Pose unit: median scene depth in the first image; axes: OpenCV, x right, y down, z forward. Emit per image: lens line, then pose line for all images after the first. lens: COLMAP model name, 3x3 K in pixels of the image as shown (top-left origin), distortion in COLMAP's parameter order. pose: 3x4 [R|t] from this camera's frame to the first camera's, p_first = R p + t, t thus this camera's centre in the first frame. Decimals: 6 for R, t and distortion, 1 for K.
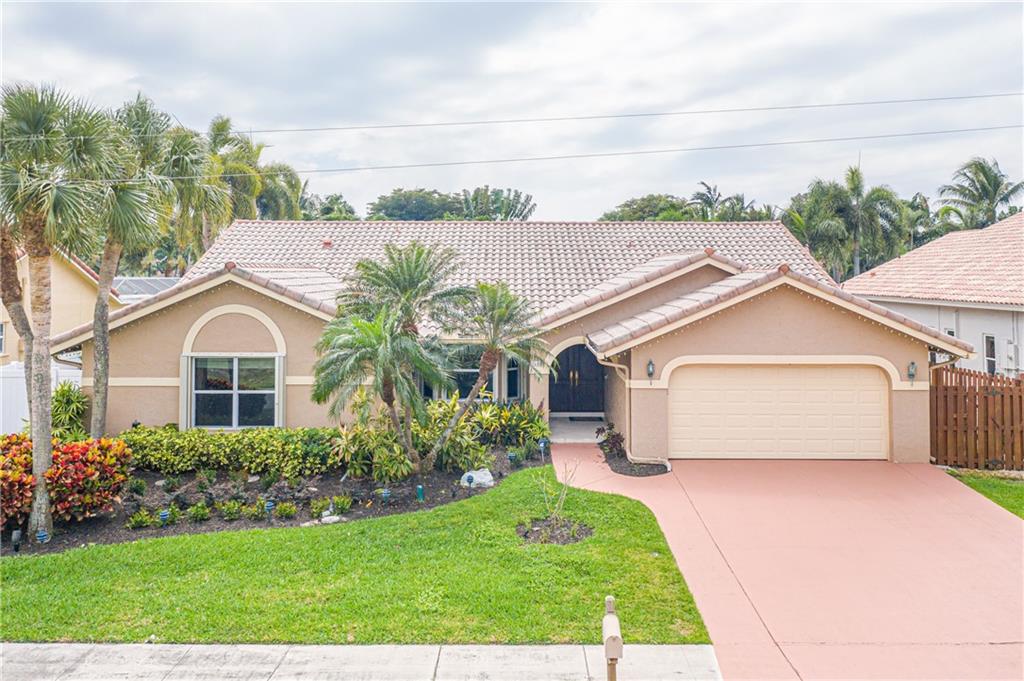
lens RADIAL K [[841.8, 0, 501.8], [0, 841.8, 247.4], [0, 0, 1]] dist [-0.005999, 0.003214]
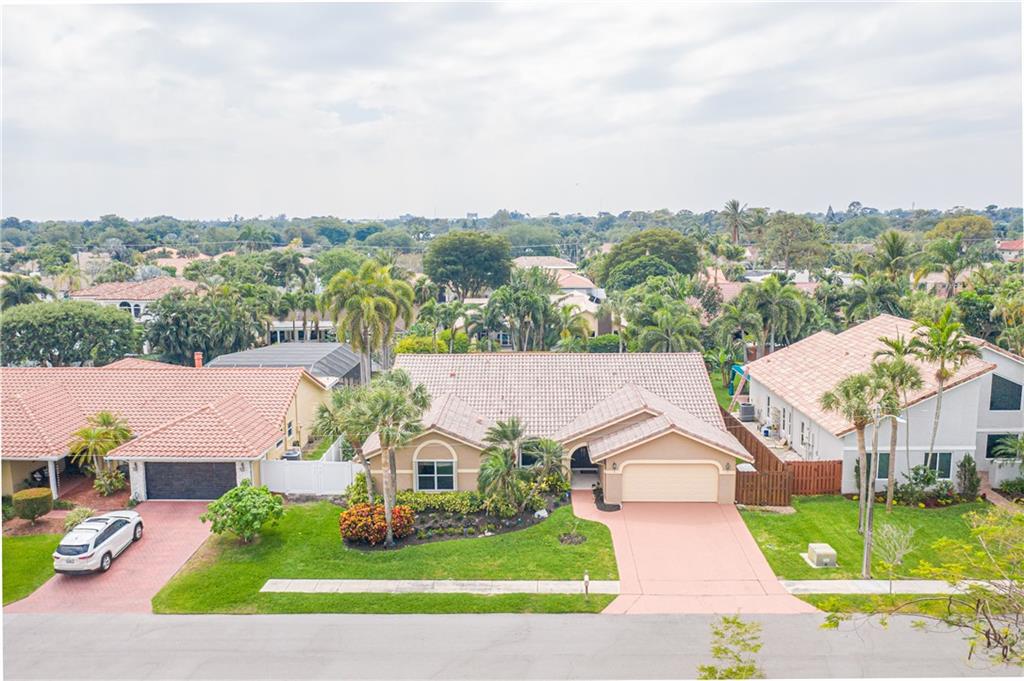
lens RADIAL K [[841.8, 0, 505.6], [0, 841.8, 340.3], [0, 0, 1]] dist [-0.005999, 0.003214]
pose [[0.999825, -0.004257, -0.018193, -0.079966], [0.007548, 0.982735, 0.184864, -0.631742], [0.017092, -0.184969, 0.982596, -1.229924]]
